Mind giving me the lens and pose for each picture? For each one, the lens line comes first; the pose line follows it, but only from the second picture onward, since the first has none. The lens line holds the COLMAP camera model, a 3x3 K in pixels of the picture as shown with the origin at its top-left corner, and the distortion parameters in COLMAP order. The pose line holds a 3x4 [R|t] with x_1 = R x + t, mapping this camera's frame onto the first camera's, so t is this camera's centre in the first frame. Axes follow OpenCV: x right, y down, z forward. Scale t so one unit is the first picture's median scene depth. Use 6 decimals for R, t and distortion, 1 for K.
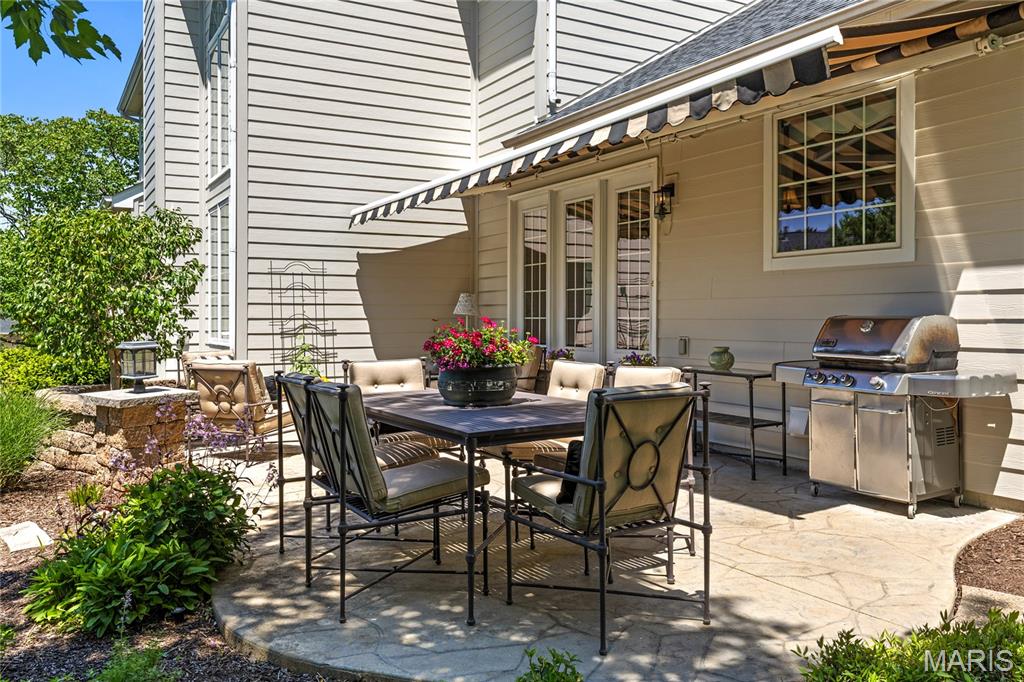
lens RADIAL K [[842.4, 0, 511.3], [0, 842.4, 321.1], [0, 0, 1]] dist [0.004139, 0.002006]
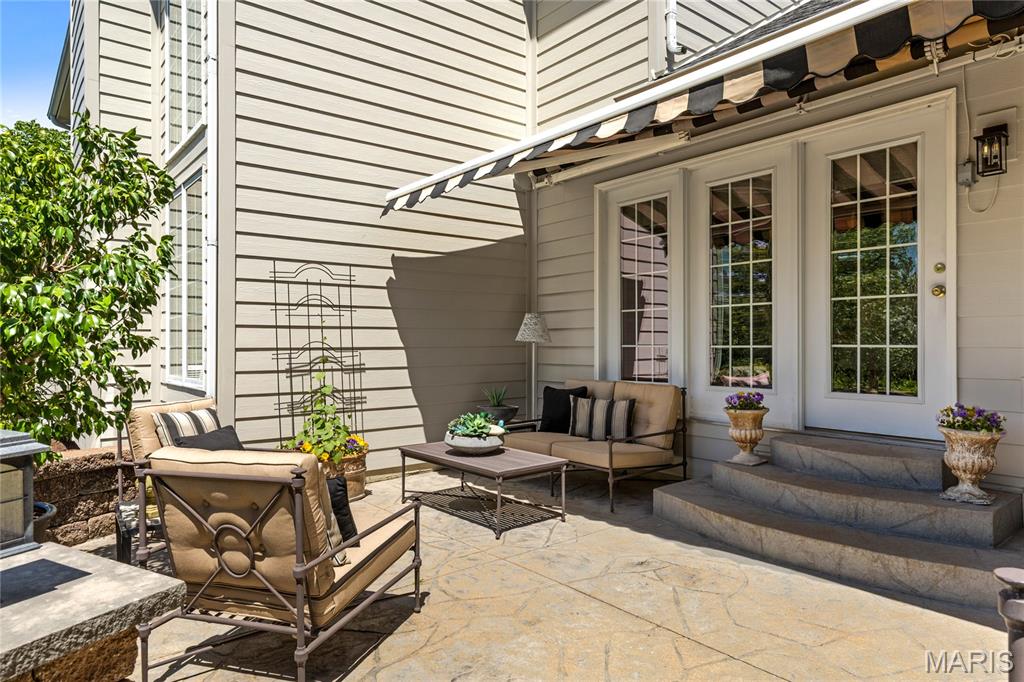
lens RADIAL K [[634.7, 0, 512.0], [0, 634.7, 341.0], [0, 0, 1]] dist [0.000774, -0.000221]
pose [[0.985039, -0.003958, 0.172285, -0.185824], [0.005017, 0.999971, -0.005713, -0.005226], [-0.172258, 0.006492, 0.985031, 0.476226]]
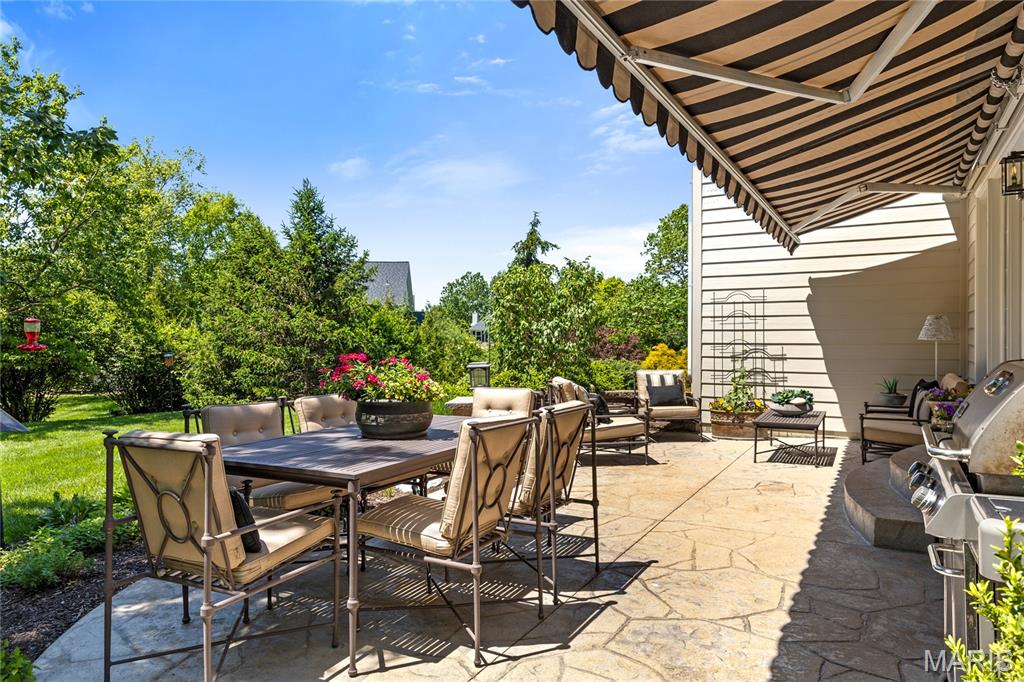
lens RADIAL K [[665.2, 0, 512.0], [0, 665.2, 341.0], [0, 0, 1]] dist [0.001436, 0.000119]
pose [[0.522292, 0.006566, -0.852742, 0.324497], [-0.002605, 0.999978, 0.006104, -0.010754], [0.852763, -0.000966, 0.522297, 0.304984]]
